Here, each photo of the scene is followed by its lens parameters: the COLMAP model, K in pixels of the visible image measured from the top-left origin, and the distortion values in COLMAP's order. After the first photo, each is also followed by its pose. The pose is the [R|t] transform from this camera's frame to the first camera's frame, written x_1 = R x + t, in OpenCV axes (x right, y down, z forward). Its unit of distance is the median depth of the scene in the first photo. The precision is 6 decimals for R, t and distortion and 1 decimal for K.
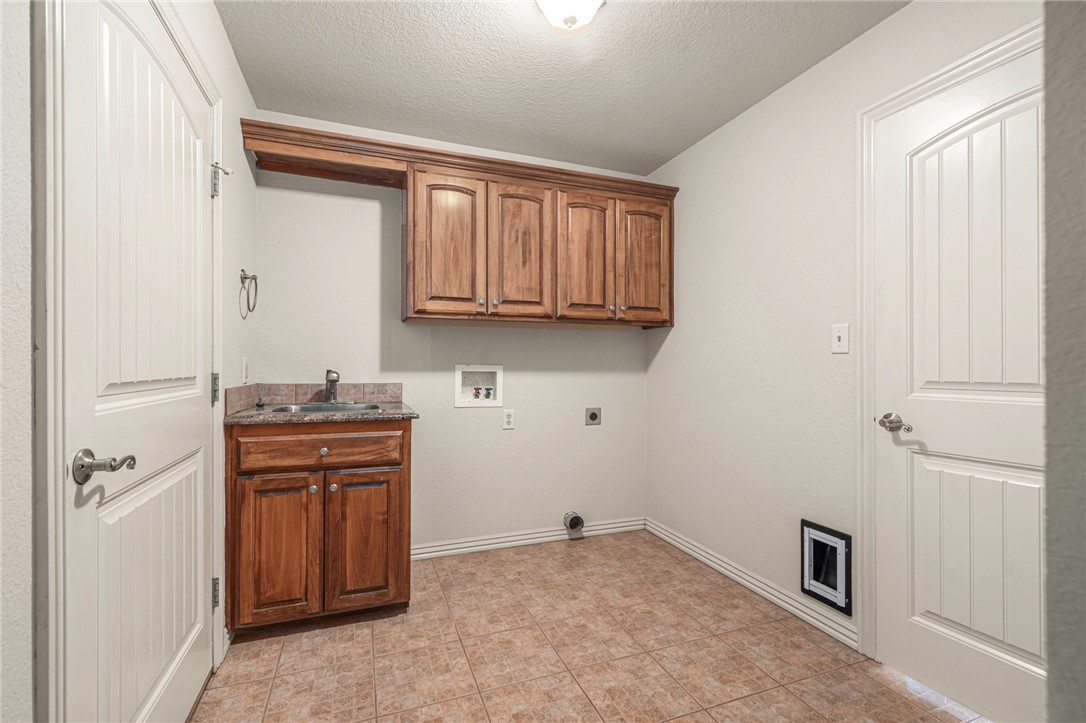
lens RADIAL K [[481.8, 0, 539.7], [0, 481.8, 364.1], [0, 0, 1]] dist [0.000669, -0.000033]
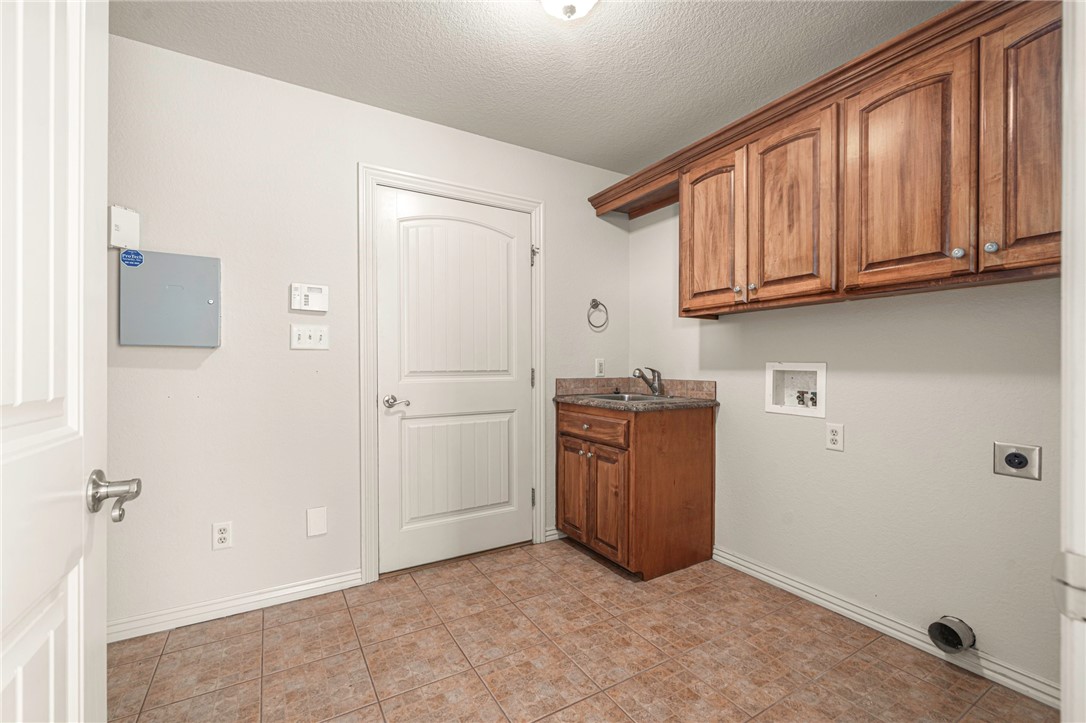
lens RADIAL K [[462.6, 0, 538.4], [0, 462.6, 365.8], [0, 0, 1]] dist [-0.004891, 0.000008]
pose [[0.159352, -0.000589, -0.987222, 0.625491], [0.004441, 0.999990, 0.000120, 0.005790], [0.987212, -0.004403, 0.159353, 0.502683]]
